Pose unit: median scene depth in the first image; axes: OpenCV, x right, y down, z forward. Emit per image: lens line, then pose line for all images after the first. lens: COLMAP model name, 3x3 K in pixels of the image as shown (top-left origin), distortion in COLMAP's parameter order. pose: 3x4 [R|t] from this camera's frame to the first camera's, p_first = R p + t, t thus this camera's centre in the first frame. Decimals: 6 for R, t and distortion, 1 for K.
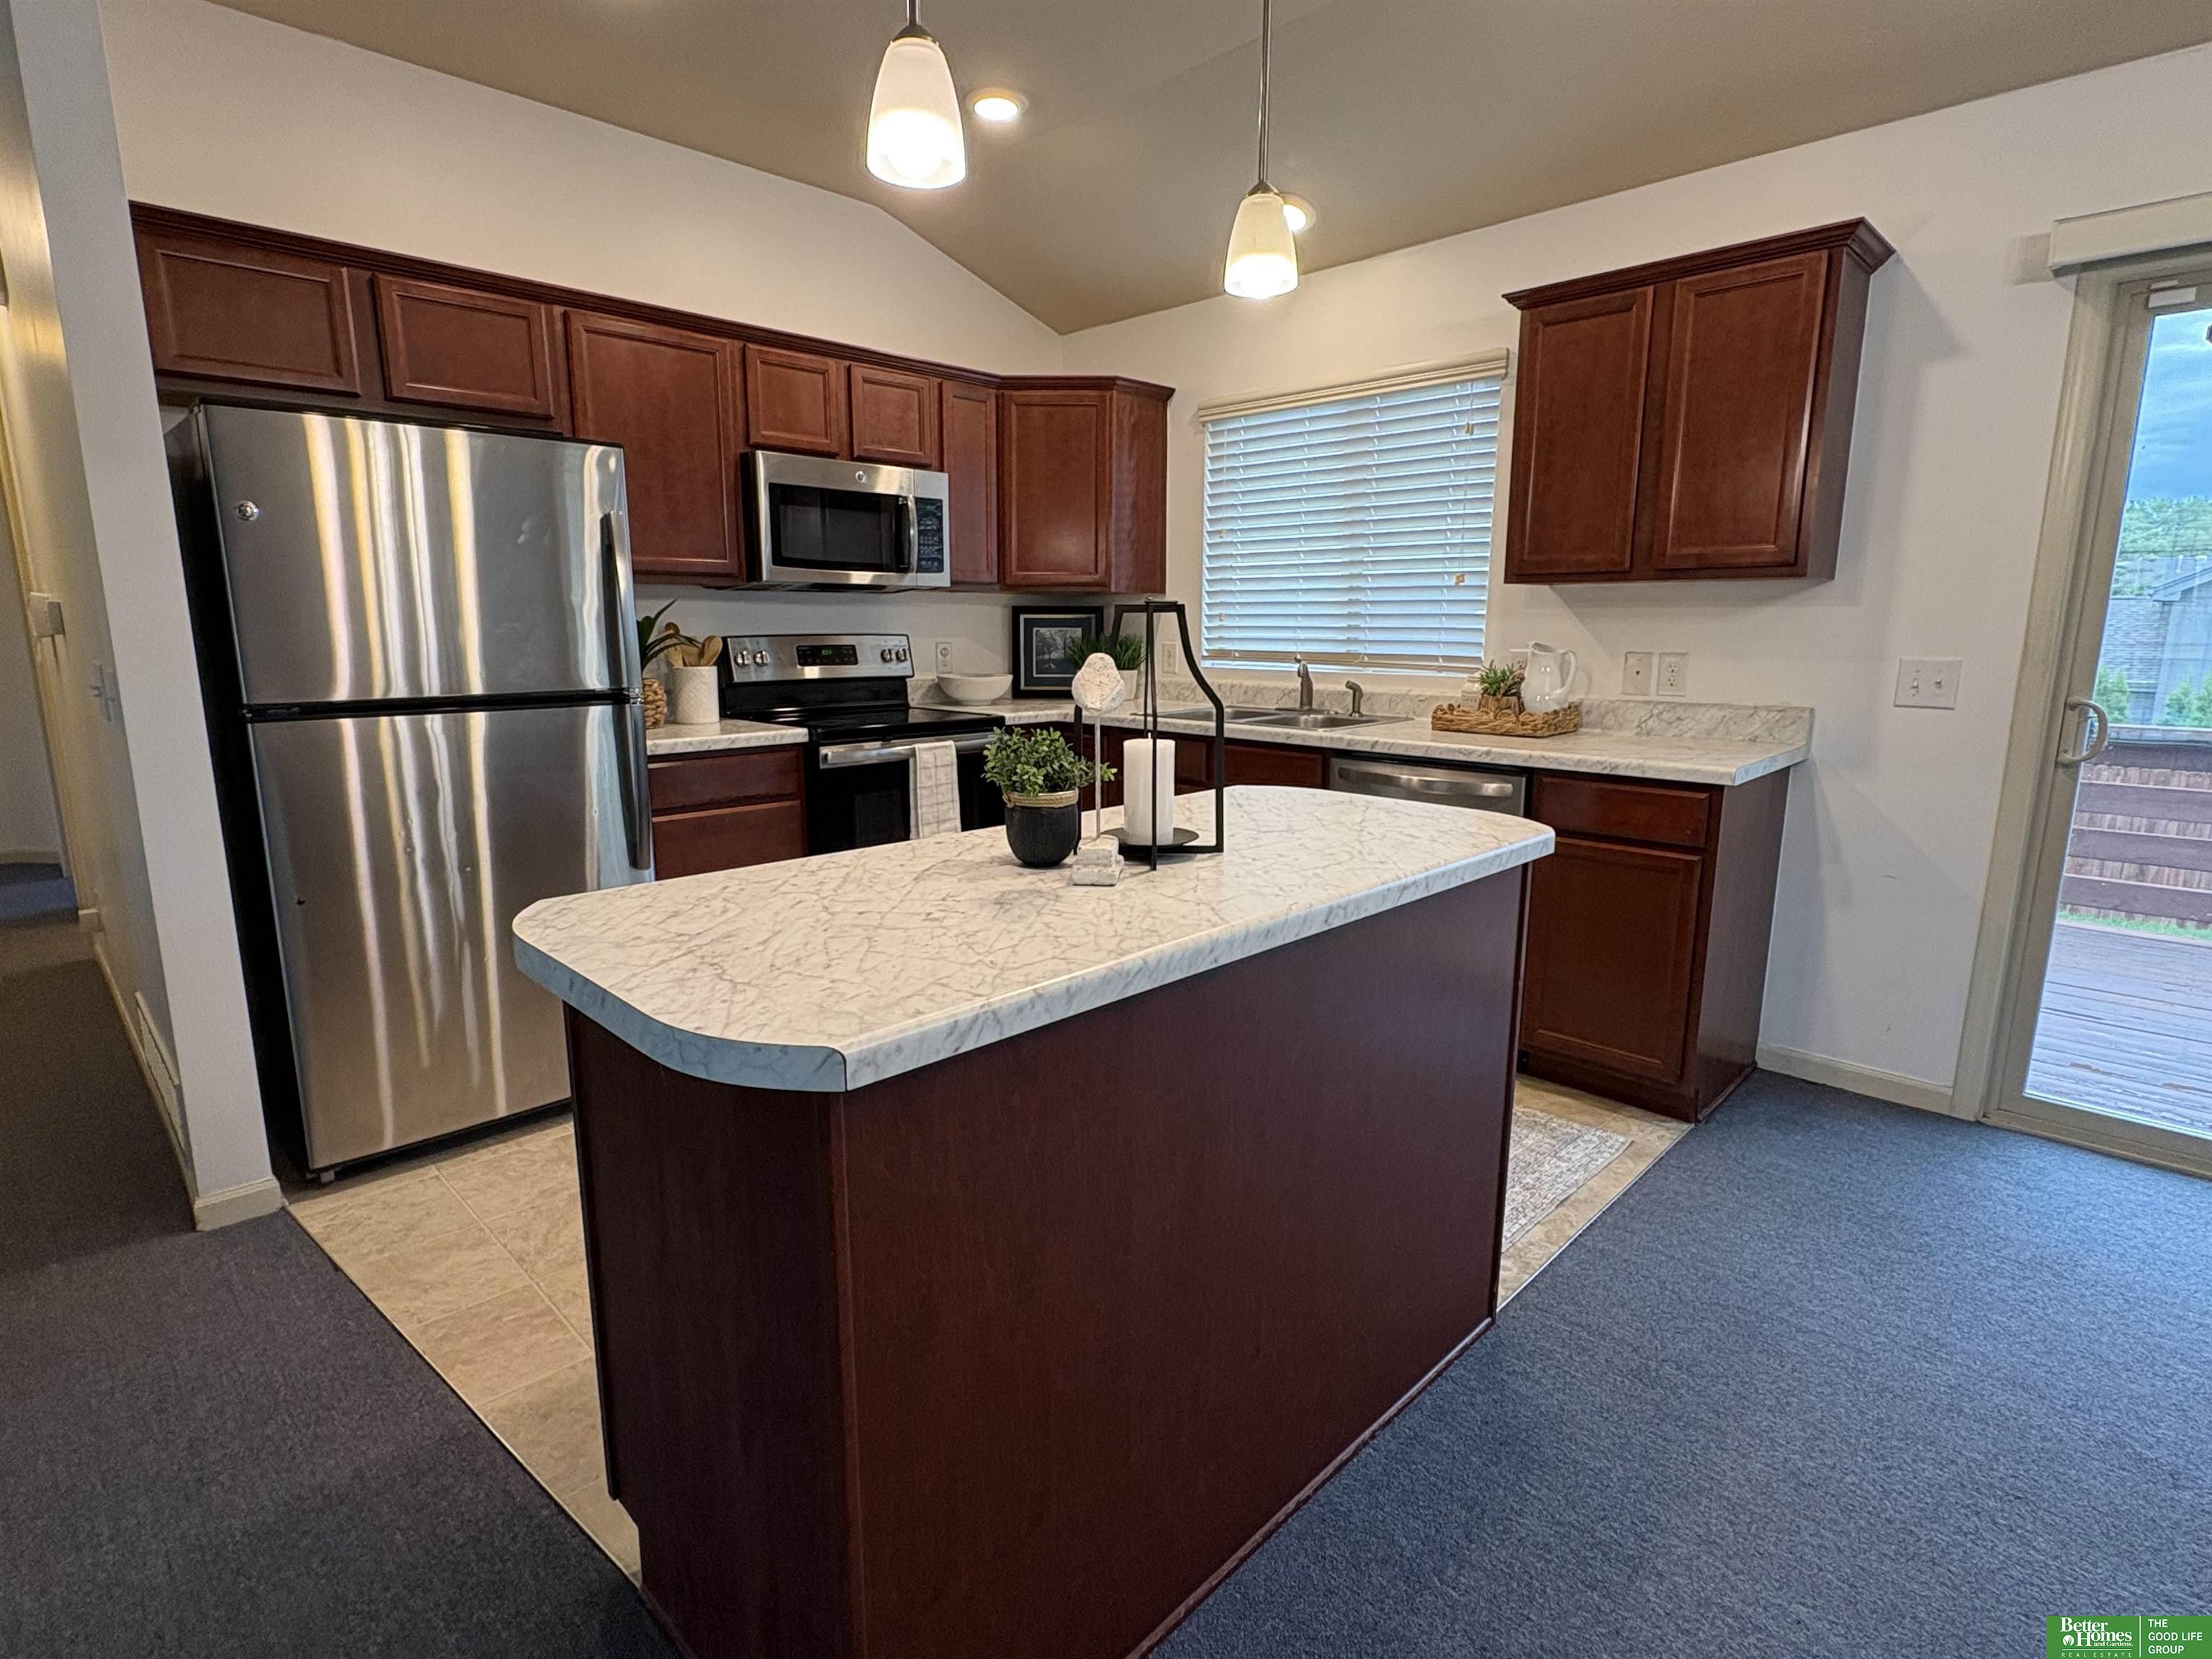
lens RADIAL K [[1107.6, 0, 1106.0], [0, 1107.6, 829.5], [0, 0, 1]] dist [-0.004043, -0.000436]
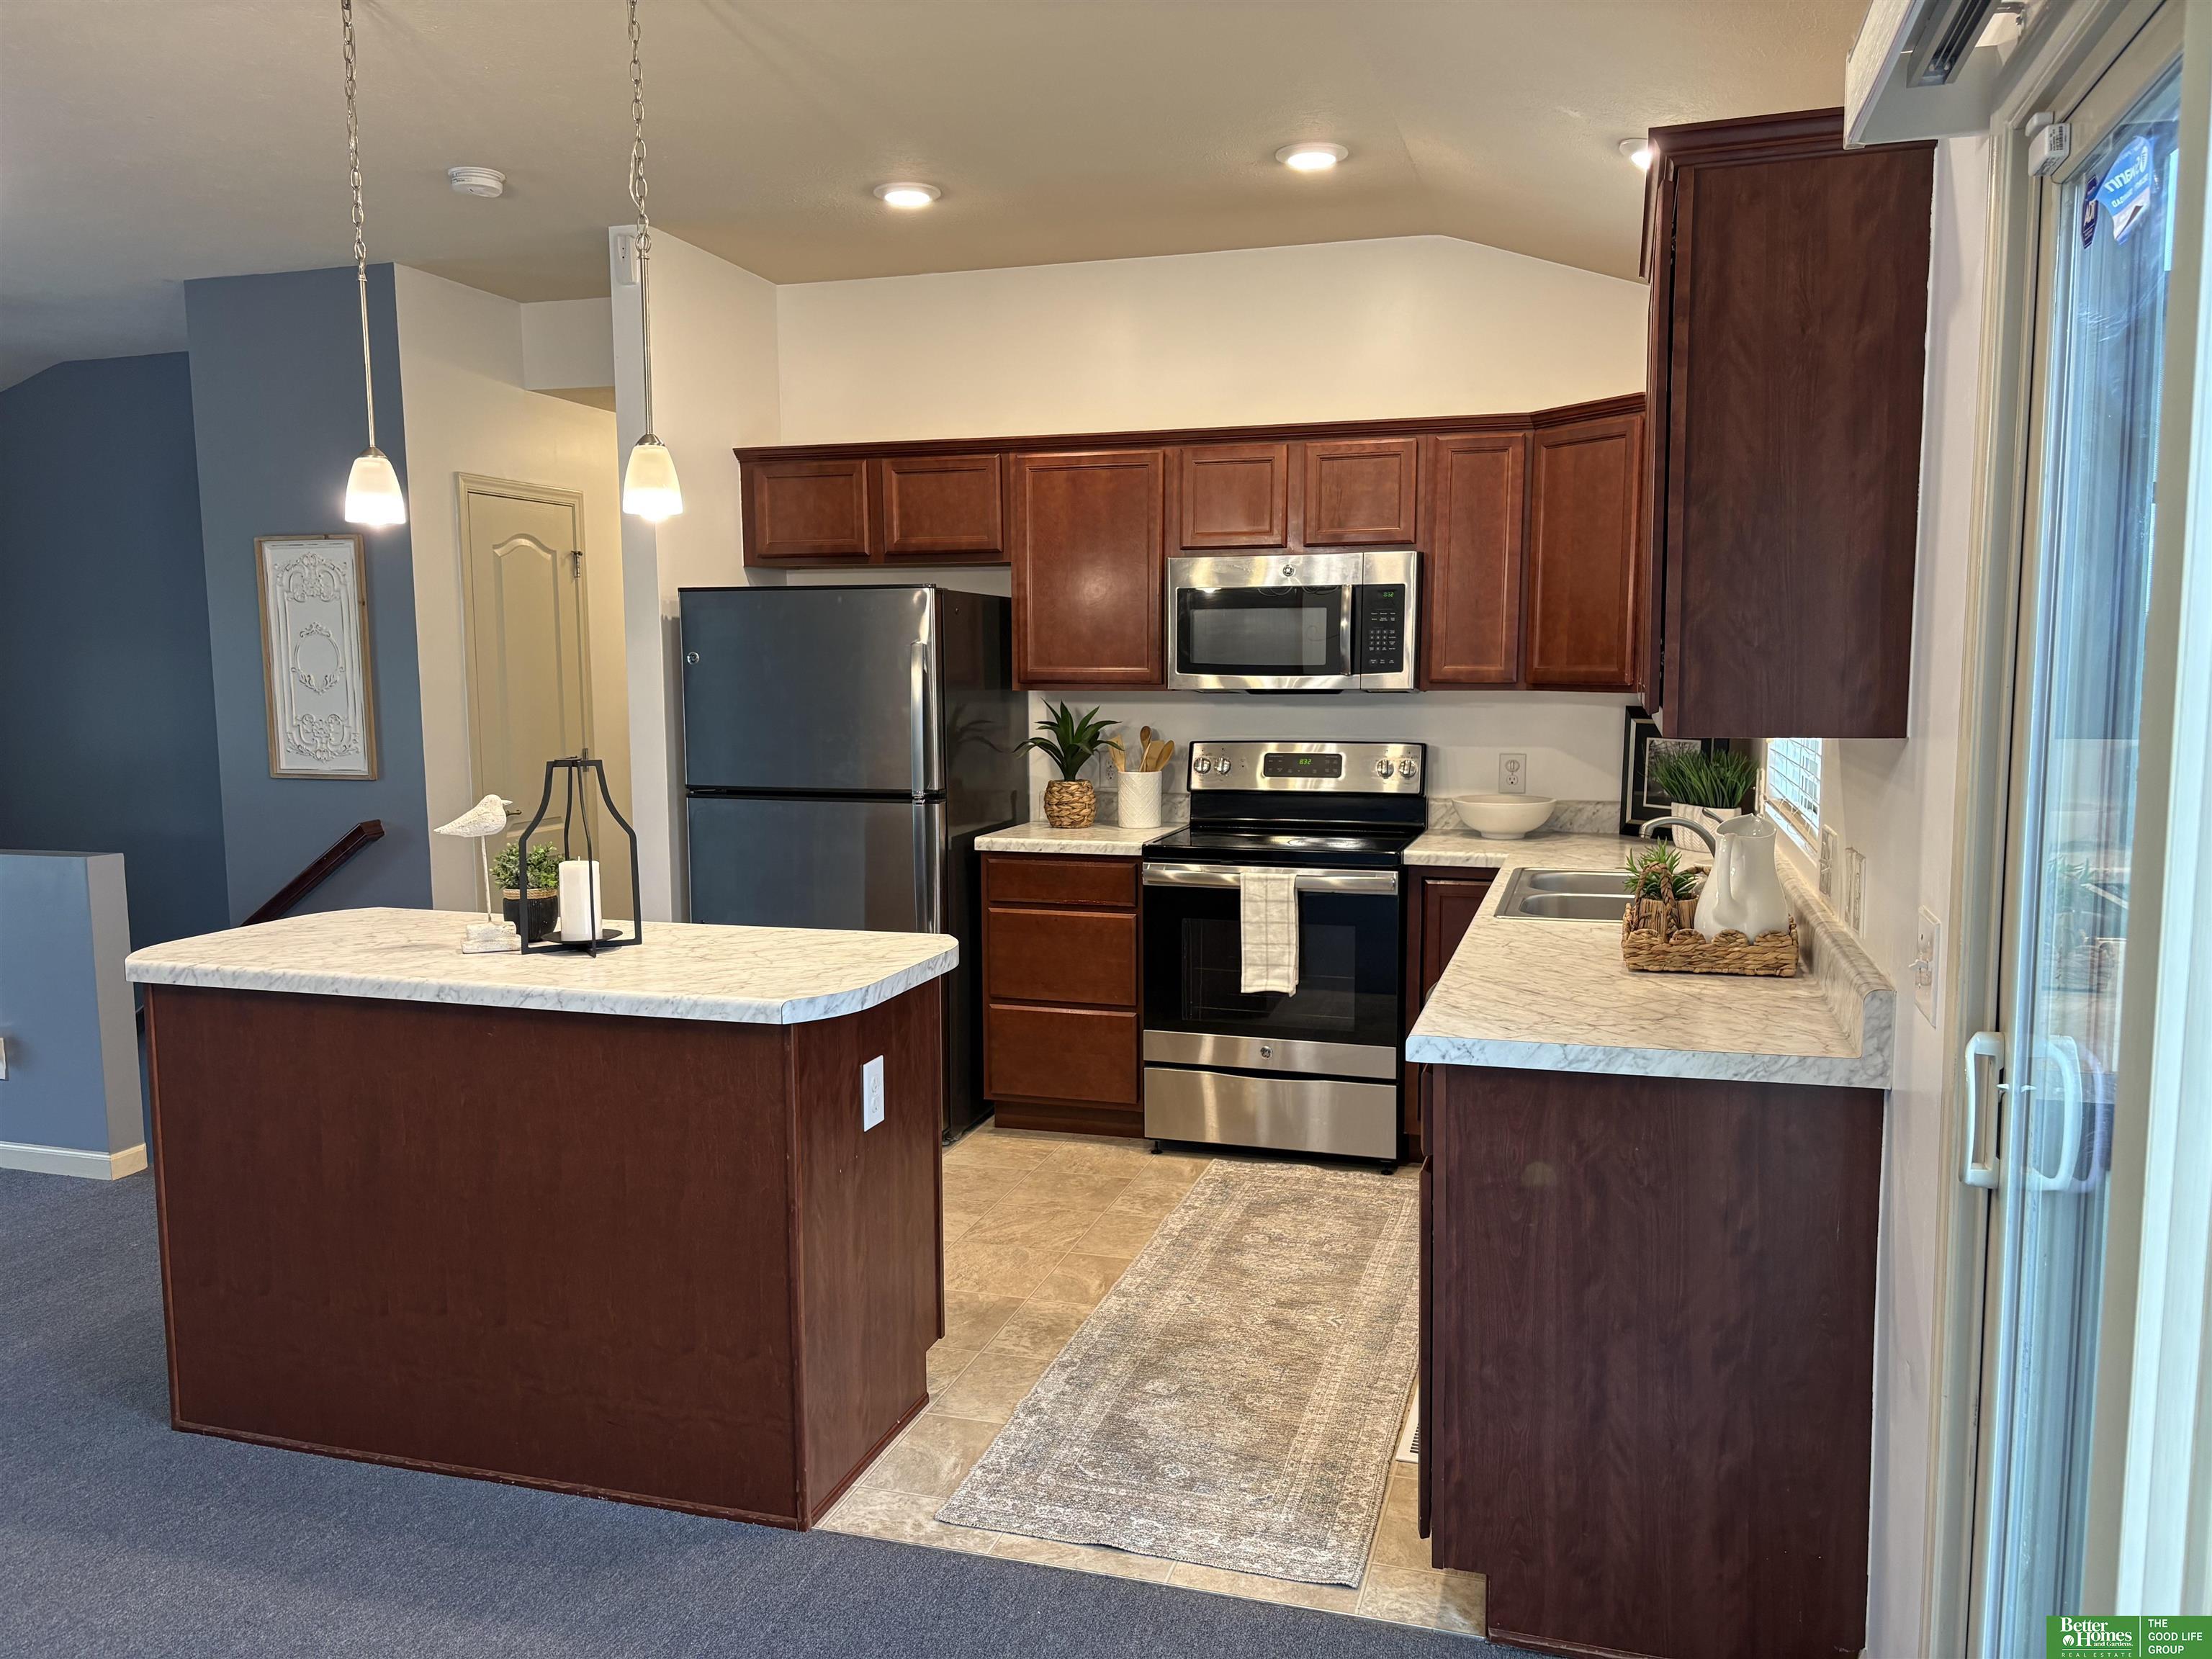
lens RADIAL K [[1686.9, 0, 1106.0], [0, 1686.9, 829.5], [0, 0, 1]] dist [0.038049, -0.001157]
pose [[0.467340, 0.085977, -0.879887, 0.960541], [-0.158468, 0.987287, 0.012304, -0.110495], [0.869759, 0.133684, 0.475023, 0.267746]]
